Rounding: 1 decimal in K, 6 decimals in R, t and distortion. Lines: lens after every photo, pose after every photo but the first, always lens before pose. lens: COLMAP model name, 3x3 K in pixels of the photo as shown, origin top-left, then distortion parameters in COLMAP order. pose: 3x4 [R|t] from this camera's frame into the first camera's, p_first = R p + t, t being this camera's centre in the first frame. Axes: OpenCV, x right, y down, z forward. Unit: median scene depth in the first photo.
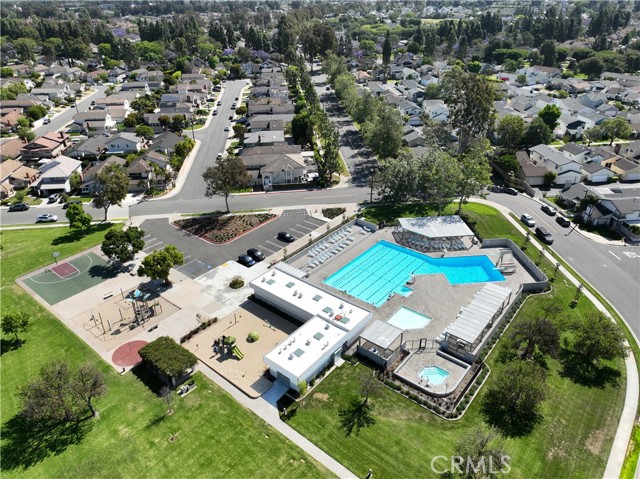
lens RADIAL K [[449.4, 0, 317.9], [0, 449.4, 238.6], [0, 0, 1]] dist [-0.007028, 0.022926]
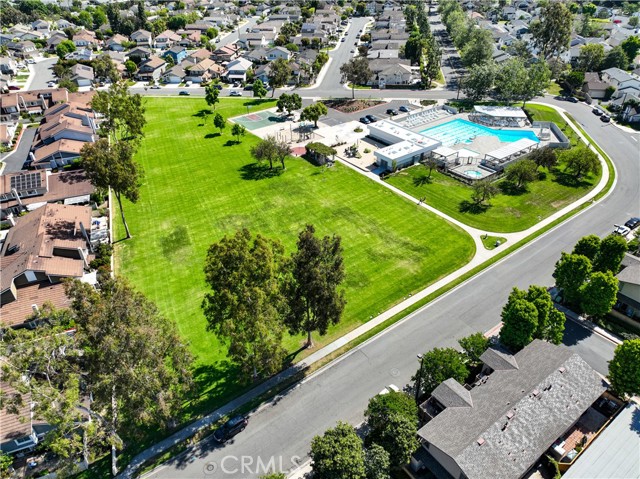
lens RADIAL K [[449.4, 0, 321.0], [0, 449.4, 239.3], [0, 0, 1]] dist [-0.007028, 0.022926]
pose [[0.972666, 0.126965, -0.194421, 0.032573], [-0.108673, 0.988824, 0.102067, 0.228041], [0.205207, -0.078149, 0.975594, -0.412627]]
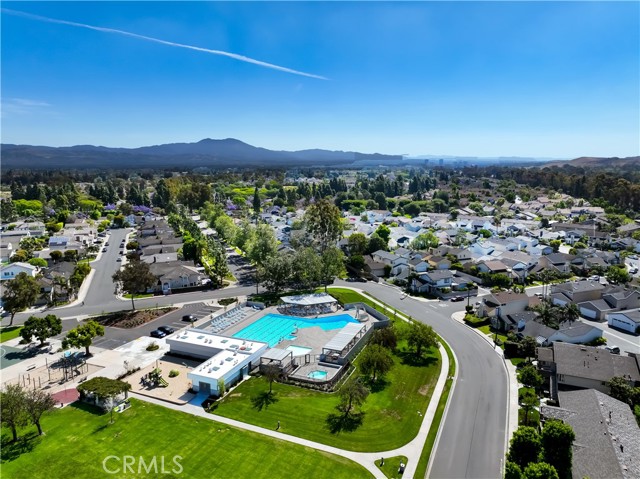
lens RADIAL K [[449.4, 0, 319.8], [0, 449.4, 238.3], [0, 0, 1]] dist [-0.007028, 0.022926]
pose [[0.959345, -0.038385, 0.279615, -0.052602], [0.132197, 0.936426, -0.325009, 0.187307], [-0.249363, 0.348760, 0.903429, -0.198371]]
